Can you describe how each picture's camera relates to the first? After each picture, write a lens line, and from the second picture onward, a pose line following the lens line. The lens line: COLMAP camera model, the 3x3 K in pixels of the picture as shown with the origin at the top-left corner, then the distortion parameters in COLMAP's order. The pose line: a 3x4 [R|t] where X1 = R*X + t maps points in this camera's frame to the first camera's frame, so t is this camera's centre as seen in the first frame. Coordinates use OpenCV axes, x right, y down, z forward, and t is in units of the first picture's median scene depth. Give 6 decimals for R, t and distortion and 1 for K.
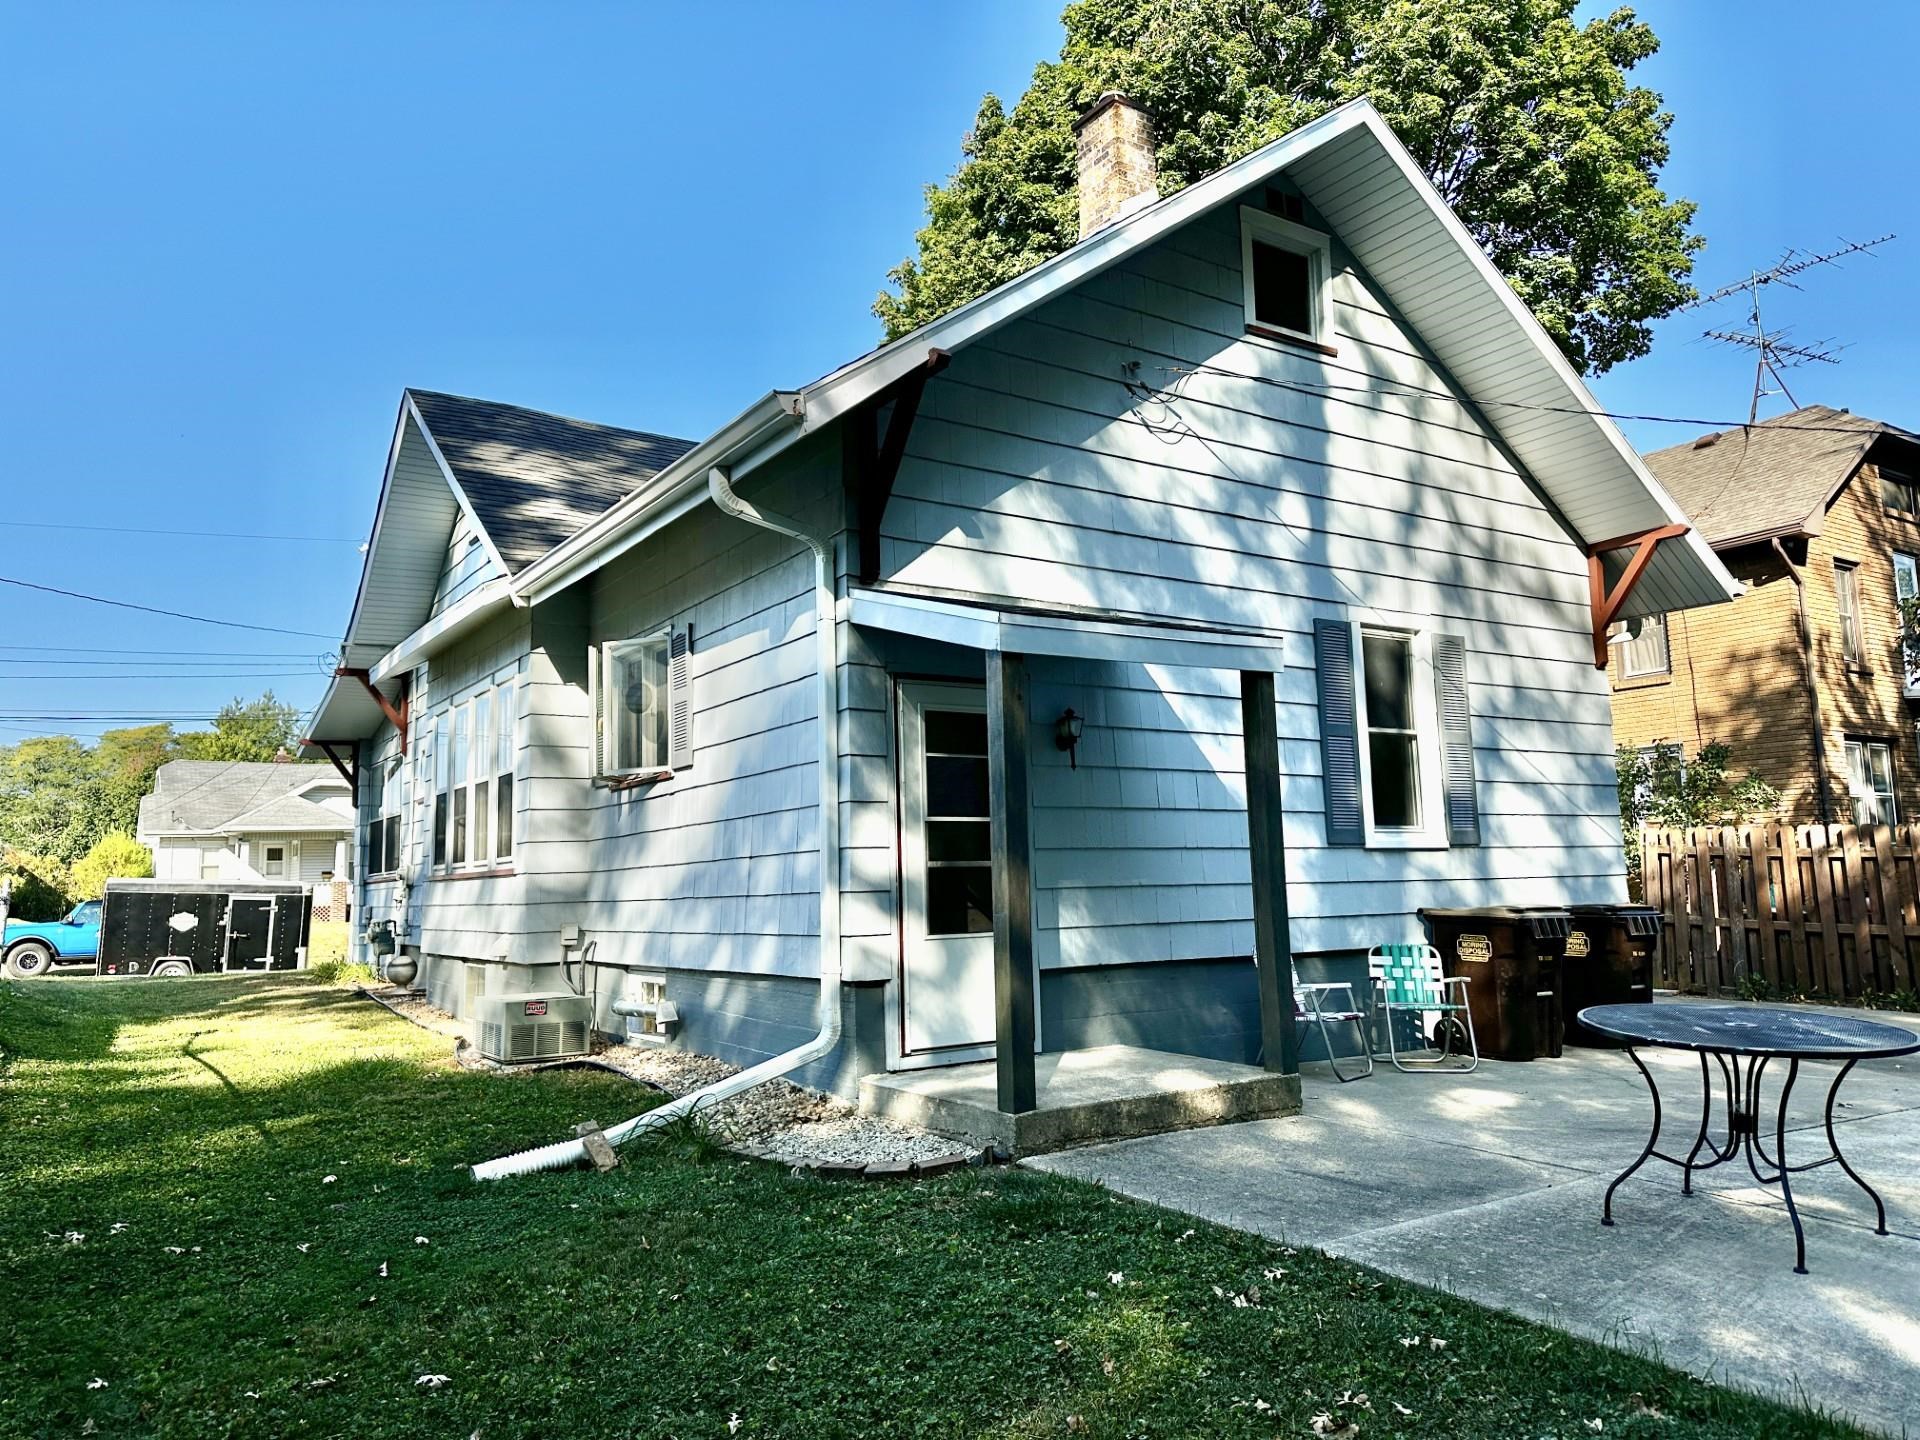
lens RADIAL K [[1376.2, 0, 966.5], [0, 1376.2, 724.1], [0, 0, 1]] dist [0.027316, -0.008014]
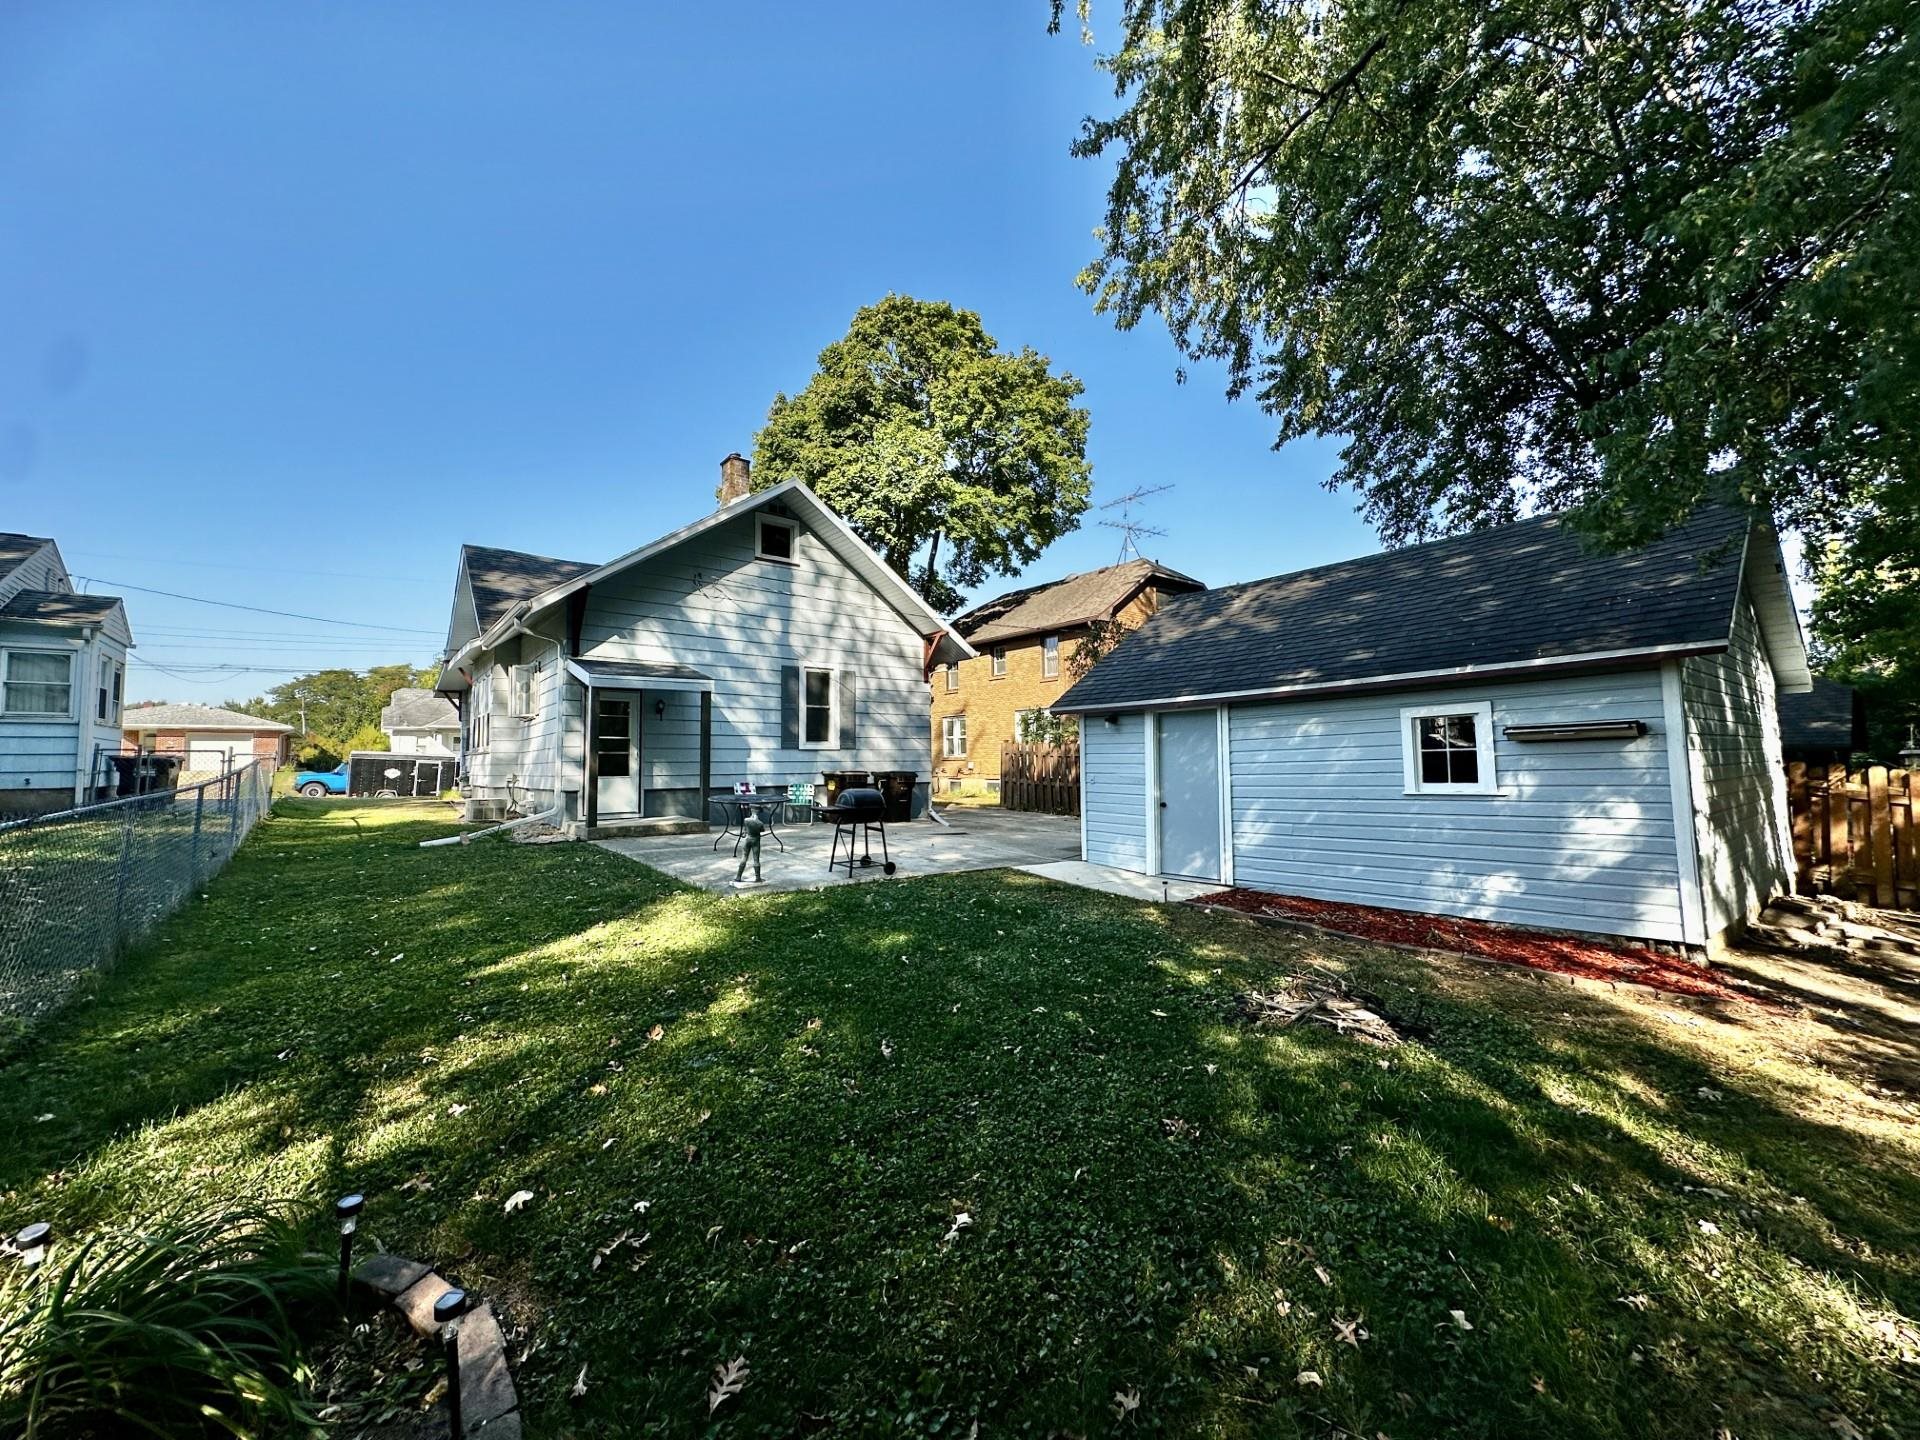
lens RADIAL K [[765.5, 0, 946.5], [0, 765.5, 715.4], [0, 0, 1]] dist [-0.005132, 0.001778]
pose [[0.995884, 0.022991, 0.087671, 0.410789], [-0.027448, 0.998373, 0.049977, -0.056451], [-0.086379, -0.052178, 0.994895, -0.497307]]
